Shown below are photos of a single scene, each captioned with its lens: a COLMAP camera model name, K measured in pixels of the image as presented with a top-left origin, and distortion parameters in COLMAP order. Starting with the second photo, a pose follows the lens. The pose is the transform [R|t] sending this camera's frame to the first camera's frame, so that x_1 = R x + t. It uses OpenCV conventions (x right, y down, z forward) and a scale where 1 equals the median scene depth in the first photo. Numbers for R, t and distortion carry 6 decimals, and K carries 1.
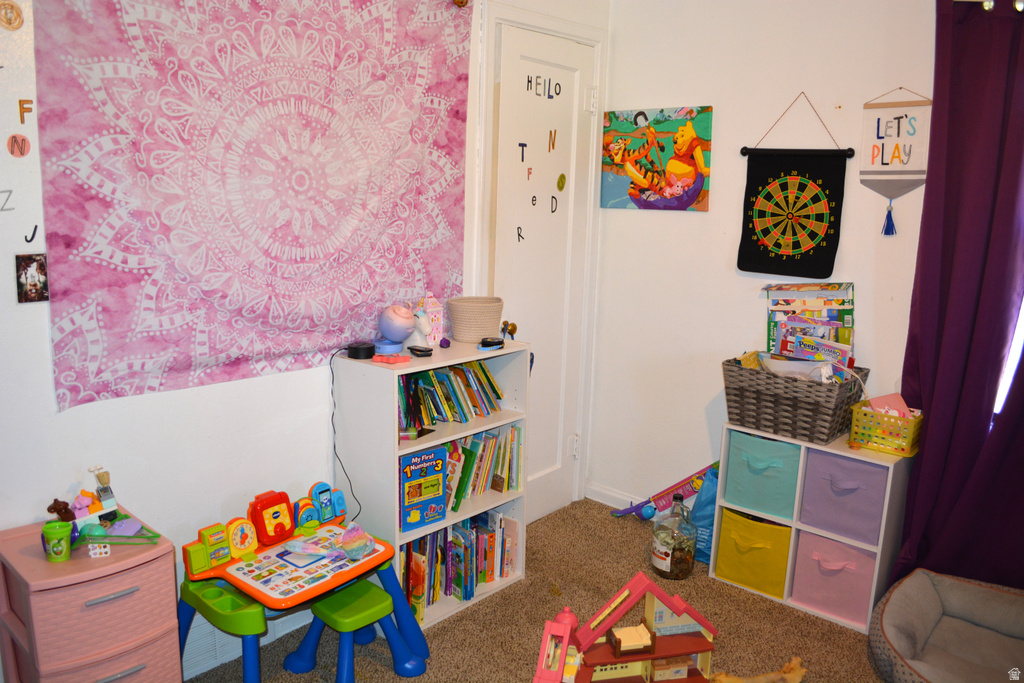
lens RADIAL K [[801.6, 0, 512.0], [0, 801.6, 341.5], [0, 0, 1]] dist [-0.084755, 0.010864]
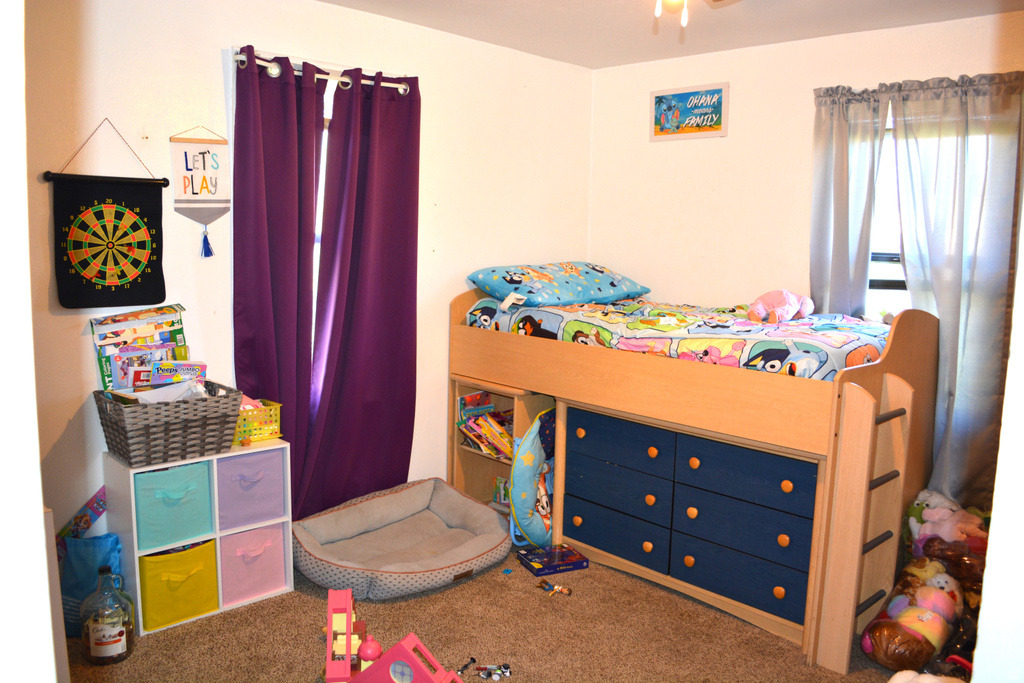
lens RADIAL K [[801.6, 0, 512.0], [0, 801.6, 341.5], [0, 0, 1]] dist [-0.084755, 0.010864]
pose [[0.079376, -0.161408, 0.983690, -0.583822], [0.171276, 0.974337, 0.146053, -0.102288], [-0.982020, 0.156890, 0.104984, 0.447093]]
